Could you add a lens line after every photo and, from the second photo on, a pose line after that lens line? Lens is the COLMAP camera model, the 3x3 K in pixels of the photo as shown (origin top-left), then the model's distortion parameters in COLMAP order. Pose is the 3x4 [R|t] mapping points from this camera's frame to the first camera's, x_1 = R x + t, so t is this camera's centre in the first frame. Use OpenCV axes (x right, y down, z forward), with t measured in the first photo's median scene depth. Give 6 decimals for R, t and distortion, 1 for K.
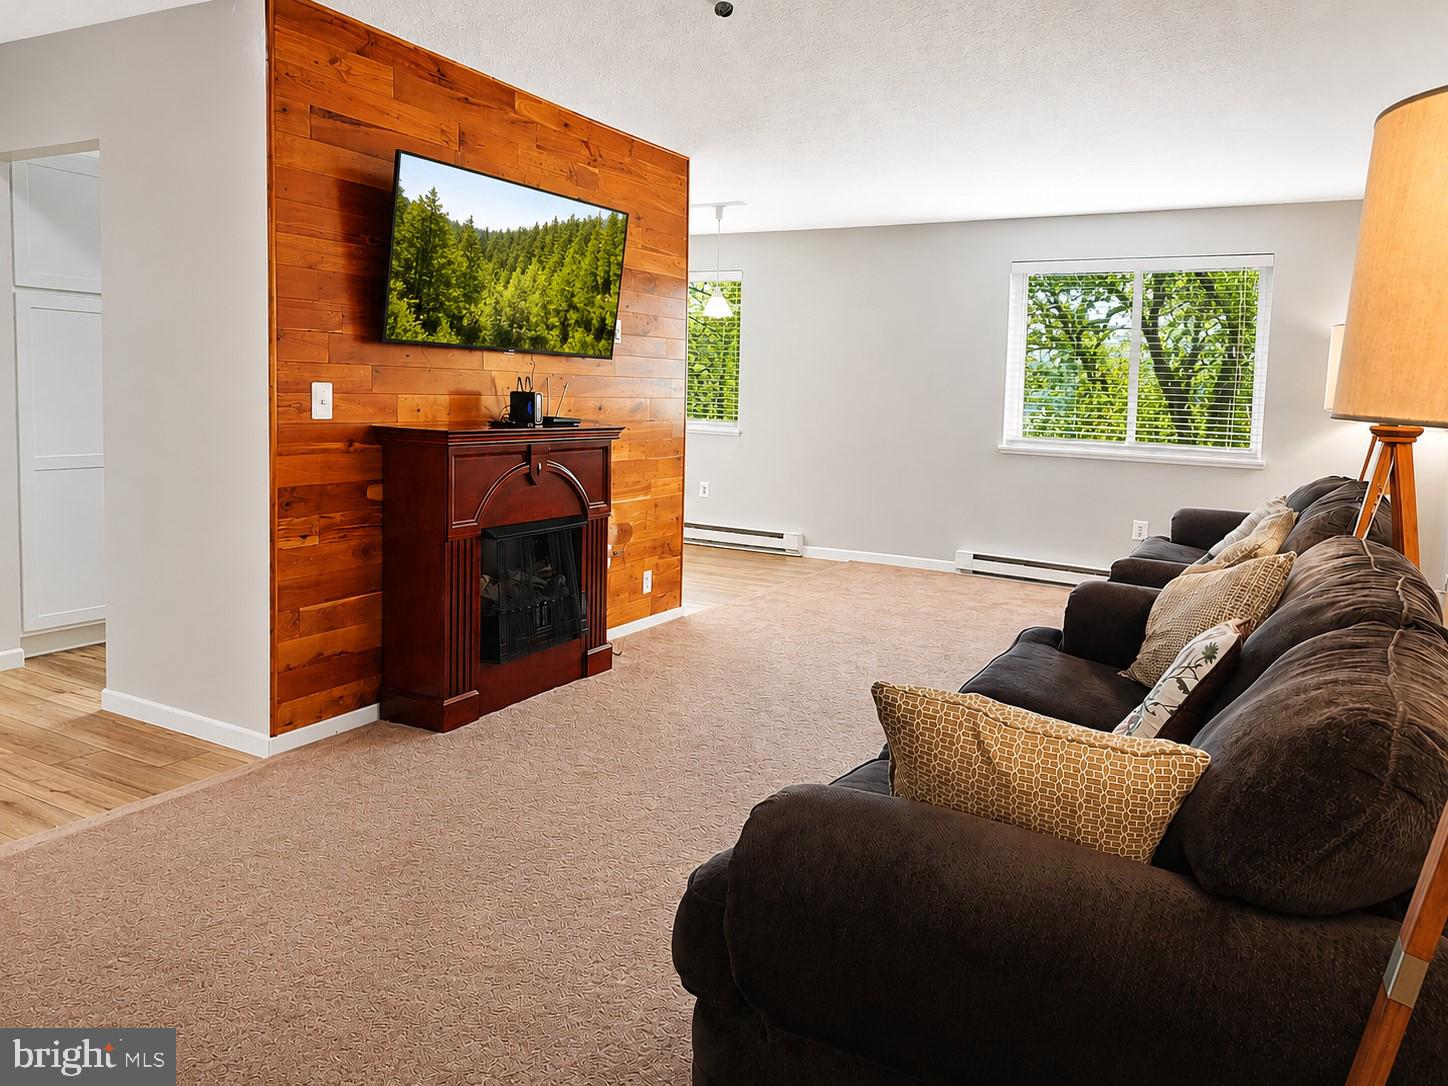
lens RADIAL K [[994.9, 0, 724.0], [0, 994.9, 543.0], [0, 0, 1]] dist [-0.001367, -0.001514]
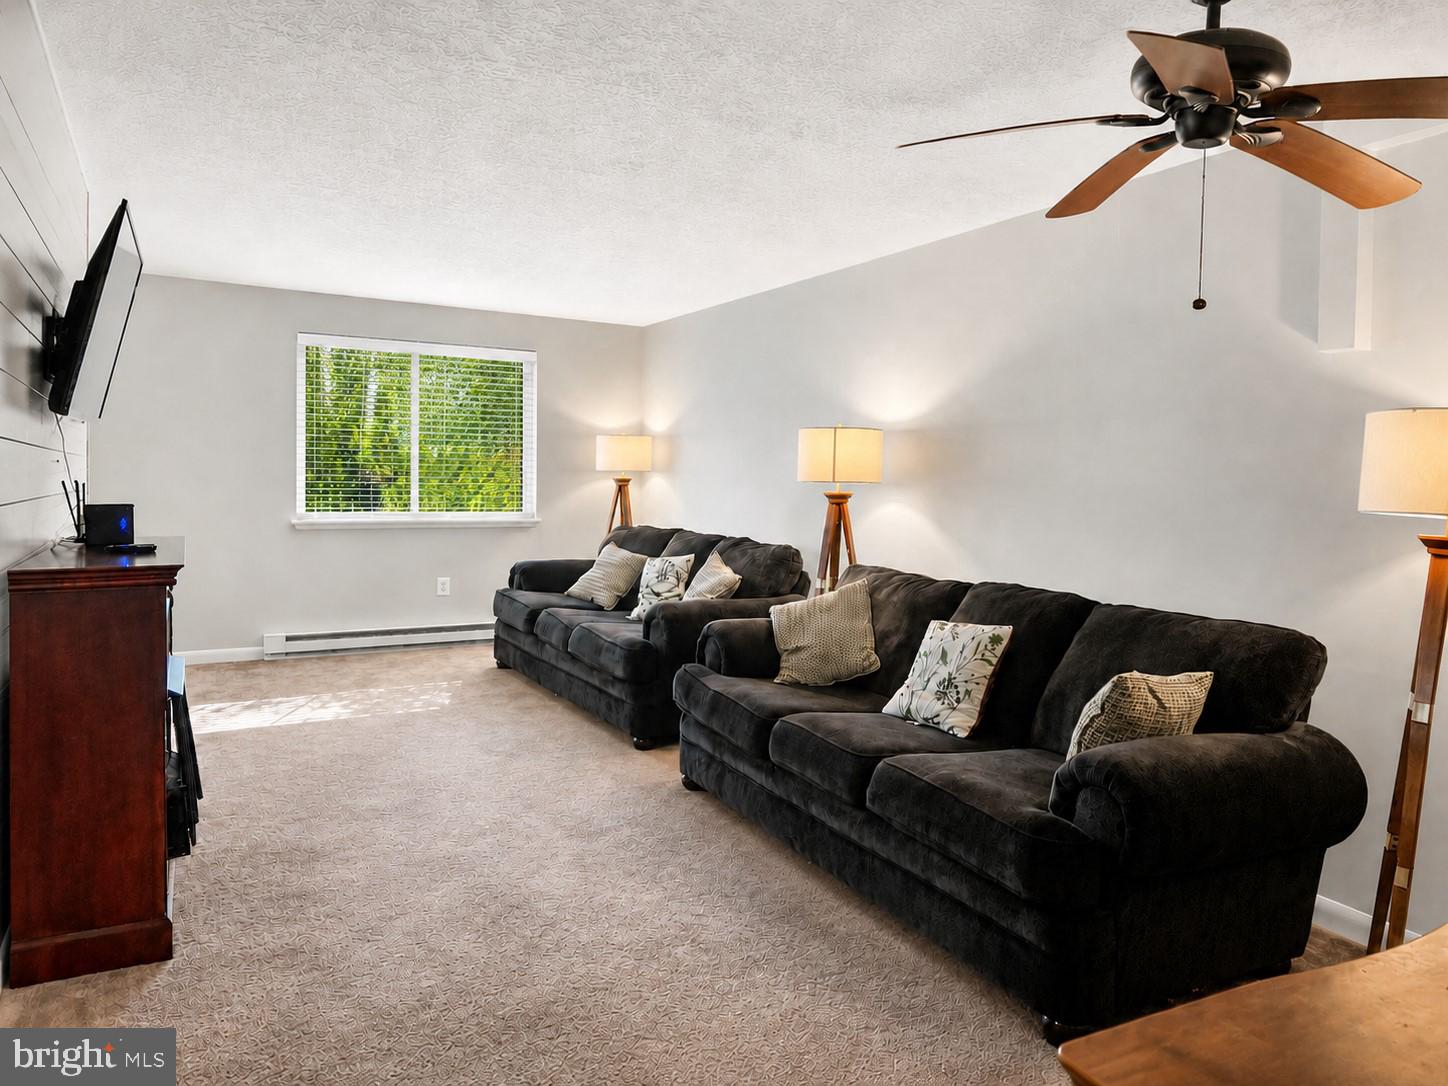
lens RADIAL K [[994.9, 0, 724.0], [0, 994.9, 543.0], [0, 0, 1]] dist [-0.001367, -0.001514]
pose [[0.531783, -0.080276, 0.843067, -0.343382], [0.128475, 0.991622, 0.013383, -0.038845], [-0.837079, 0.101196, 0.537642, 0.144029]]
